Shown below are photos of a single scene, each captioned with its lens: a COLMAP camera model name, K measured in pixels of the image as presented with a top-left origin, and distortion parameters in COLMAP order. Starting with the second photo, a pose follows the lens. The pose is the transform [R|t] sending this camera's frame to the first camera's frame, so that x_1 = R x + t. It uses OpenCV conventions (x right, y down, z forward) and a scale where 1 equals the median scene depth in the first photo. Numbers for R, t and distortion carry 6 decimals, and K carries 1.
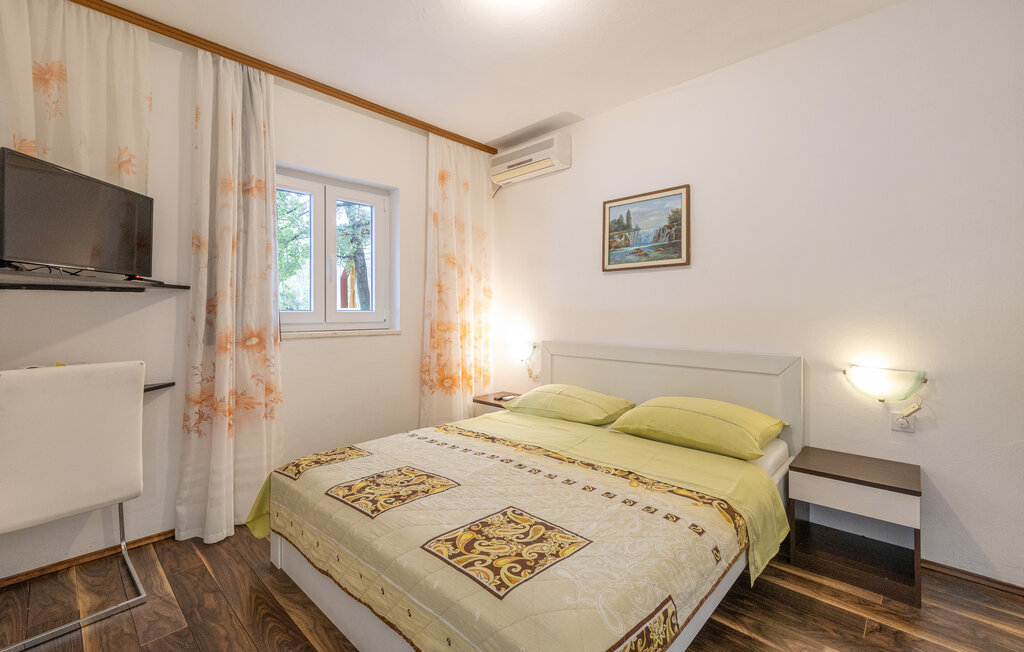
lens RADIAL K [[439.4, 0, 506.3], [0, 439.4, 313.1], [0, 0, 1]] dist [0.002679, 0.000024]
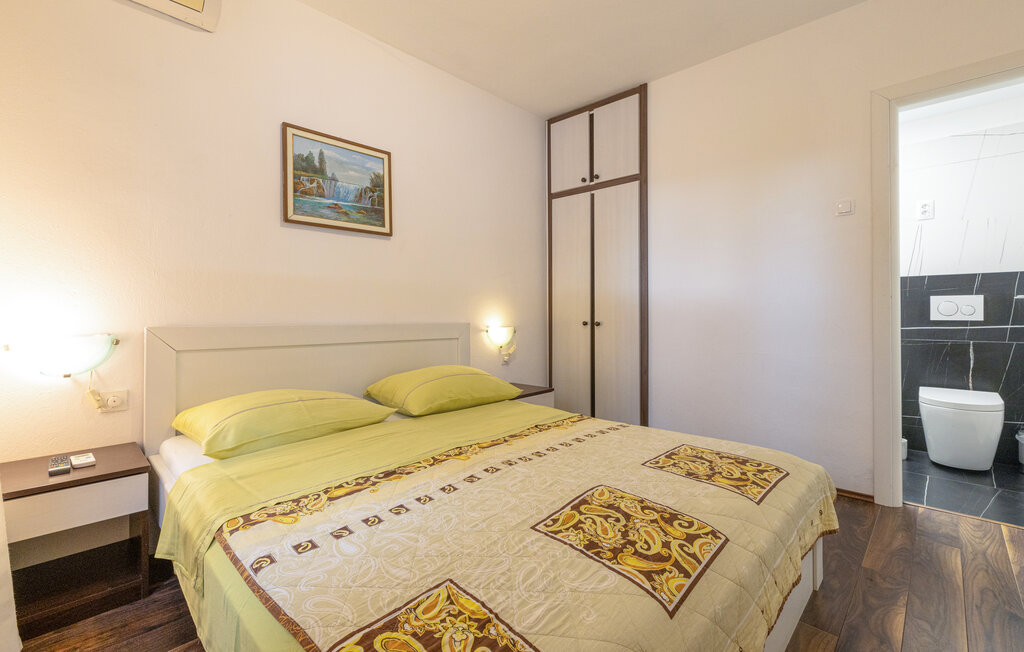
lens RADIAL K [[439.4, 0, 506.3], [0, 439.4, 313.1], [0, 0, 1]] dist [0.002679, 0.000024]
pose [[0.015583, 0.003149, 0.999874, -0.540648], [0.004500, 0.999985, -0.003220, 0.062995], [-0.999868, 0.004550, 0.015569, 0.725679]]
